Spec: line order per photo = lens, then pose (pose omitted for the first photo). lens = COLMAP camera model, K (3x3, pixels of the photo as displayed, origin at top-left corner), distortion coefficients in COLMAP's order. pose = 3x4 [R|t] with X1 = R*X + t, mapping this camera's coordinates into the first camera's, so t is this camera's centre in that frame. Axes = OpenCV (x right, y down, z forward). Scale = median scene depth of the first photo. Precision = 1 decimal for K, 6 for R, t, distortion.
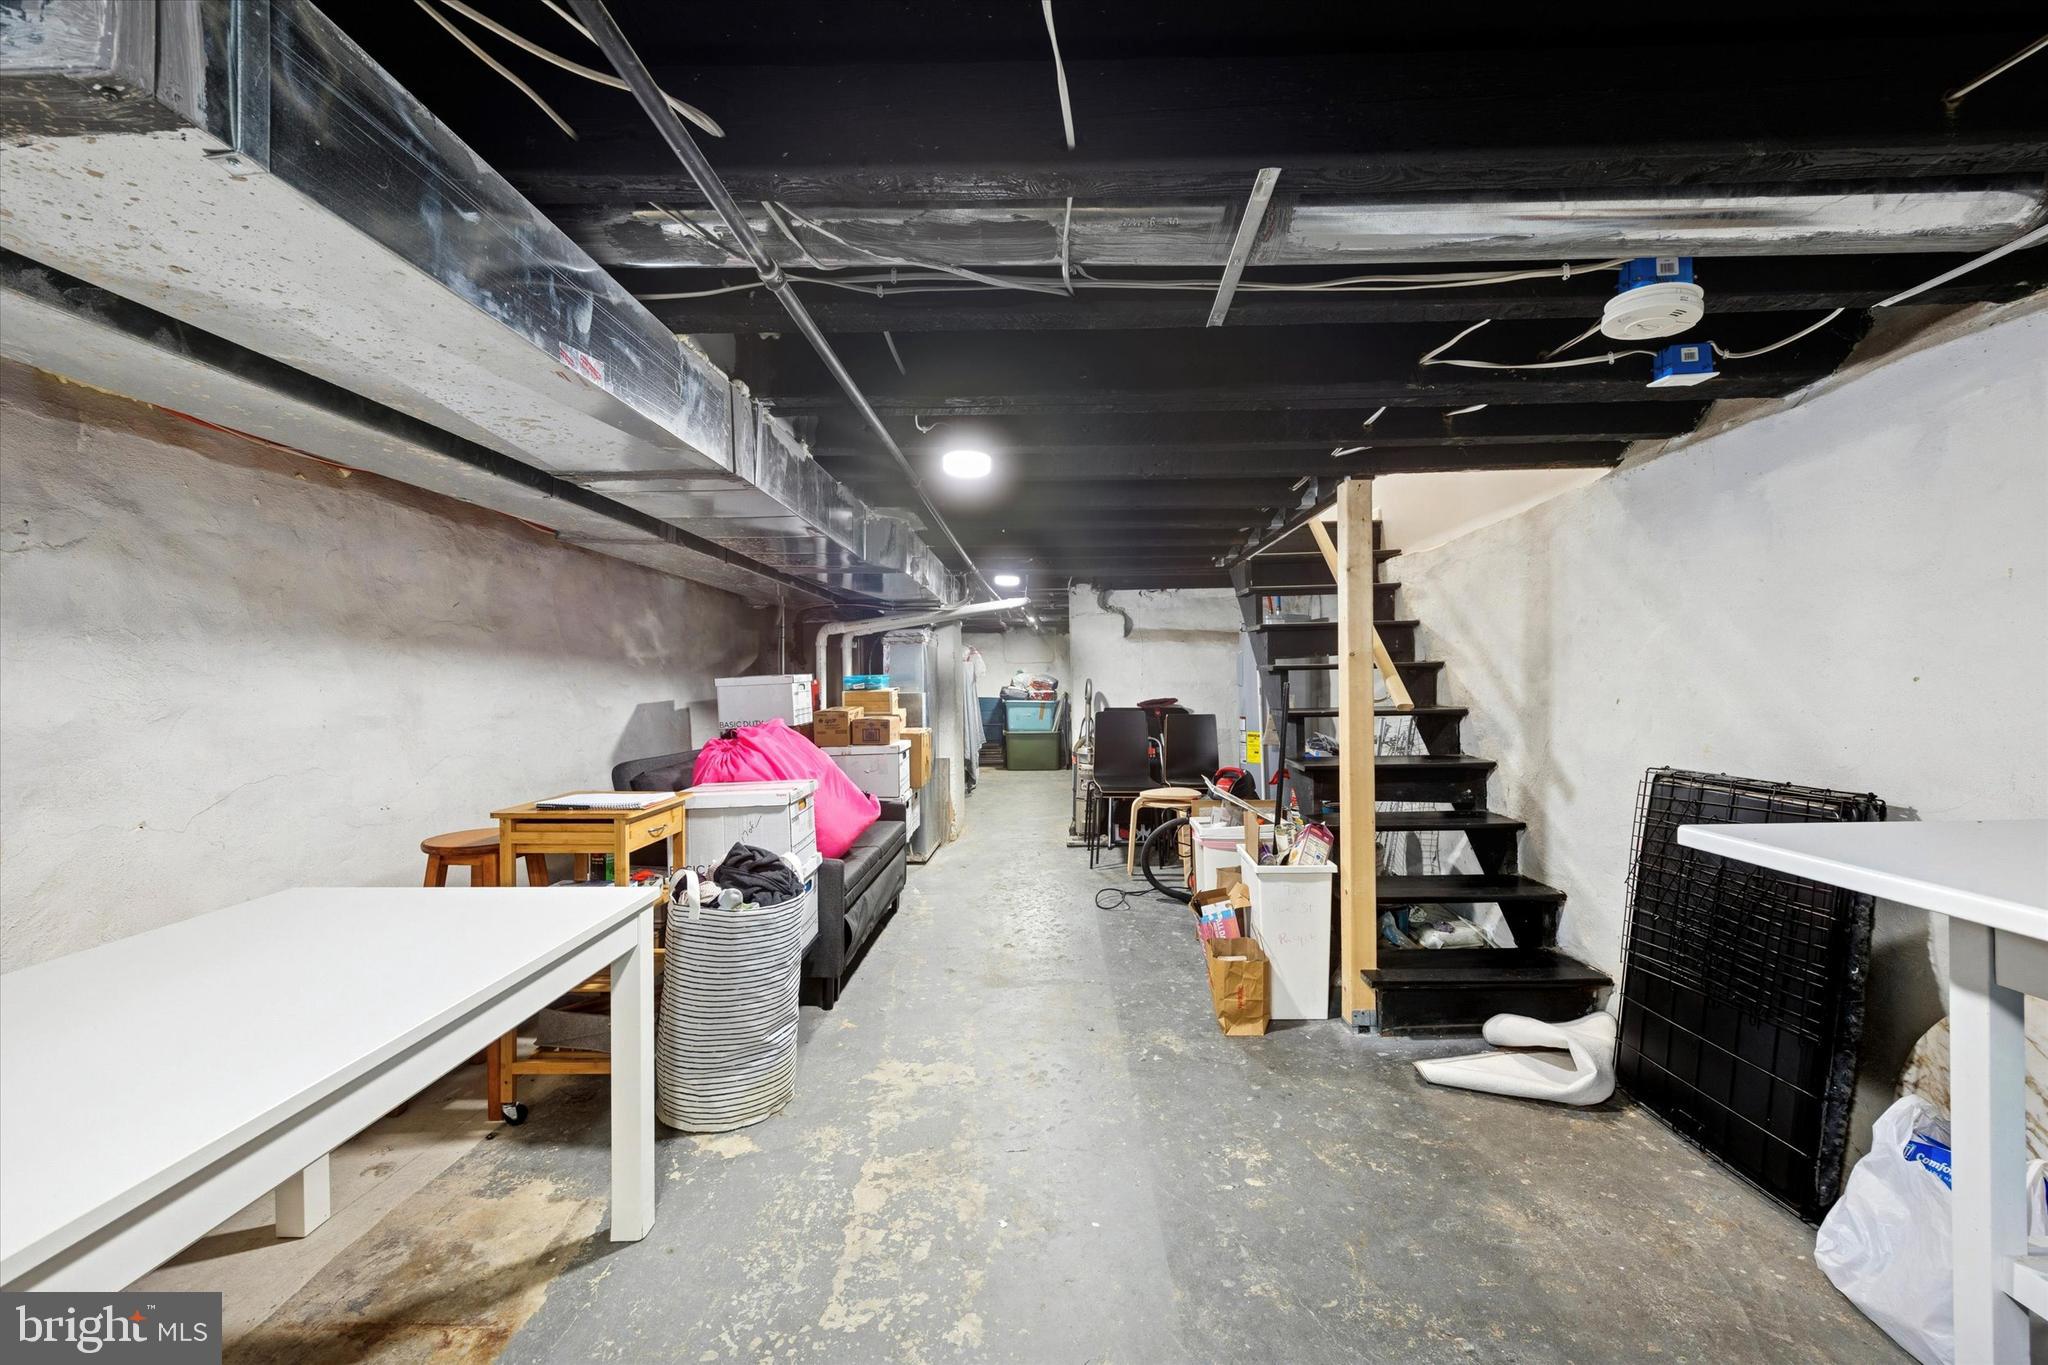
lens RADIAL K [[789.6, 0, 1024.4], [0, 789.6, 674.9], [0, 0, 1]] dist [0.000524, -0.000053]
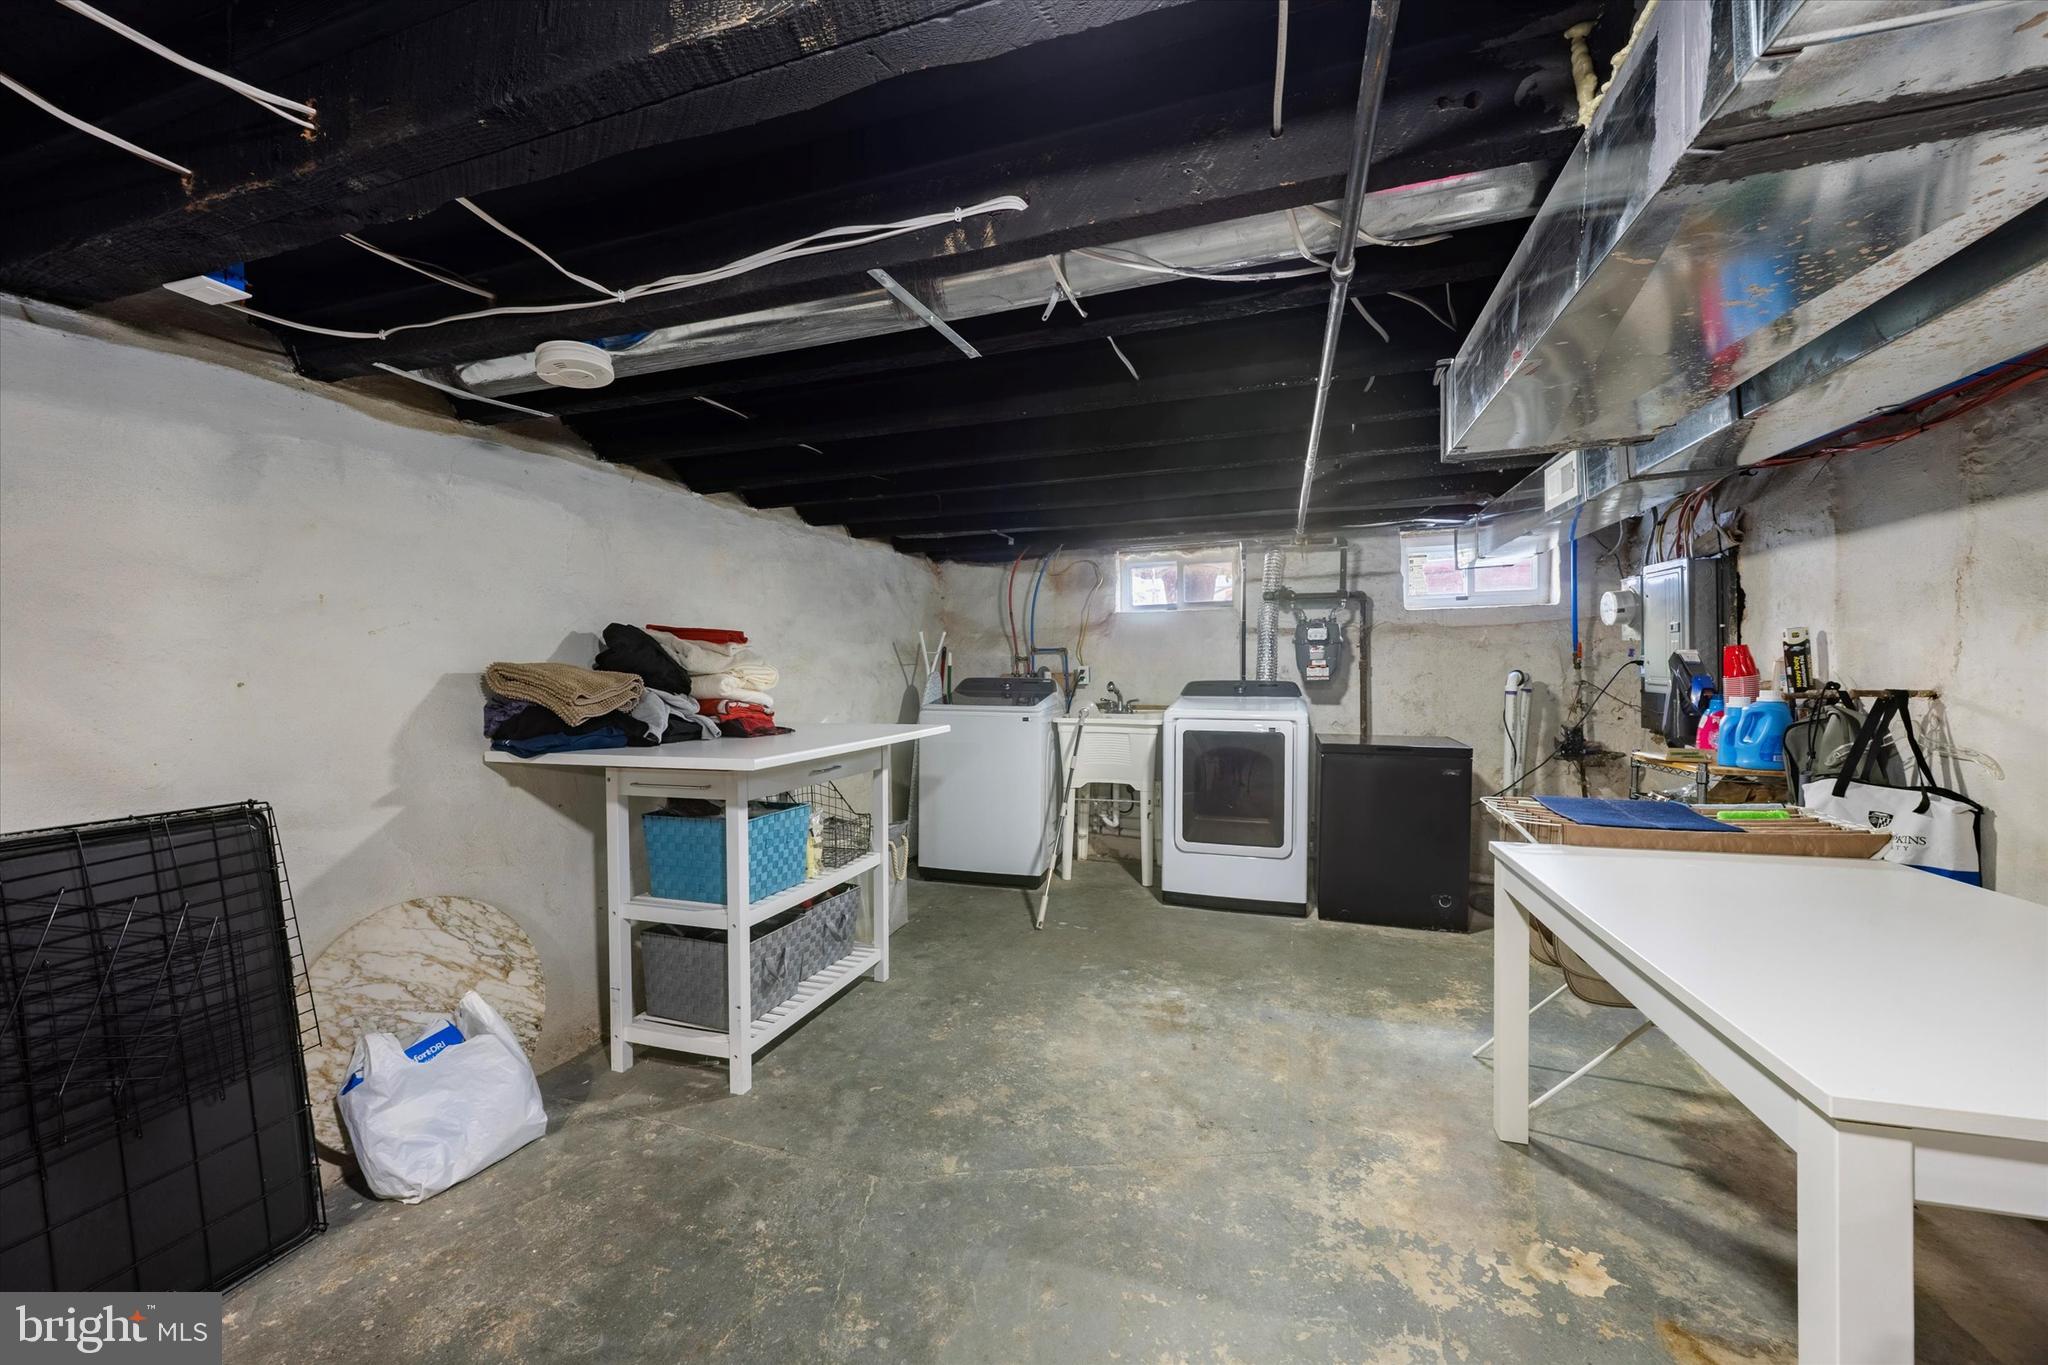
lens RADIAL K [[789.6, 0, 1023.2], [0, 789.6, 680.5], [0, 0, 1]] dist [0.000524, -0.000053]
pose [[-0.957403, 0.002463, 0.288746, -0.169382], [0.004850, 0.999960, 0.007551, -0.007398], [-0.288716, 0.008629, -0.957376, 1.848605]]
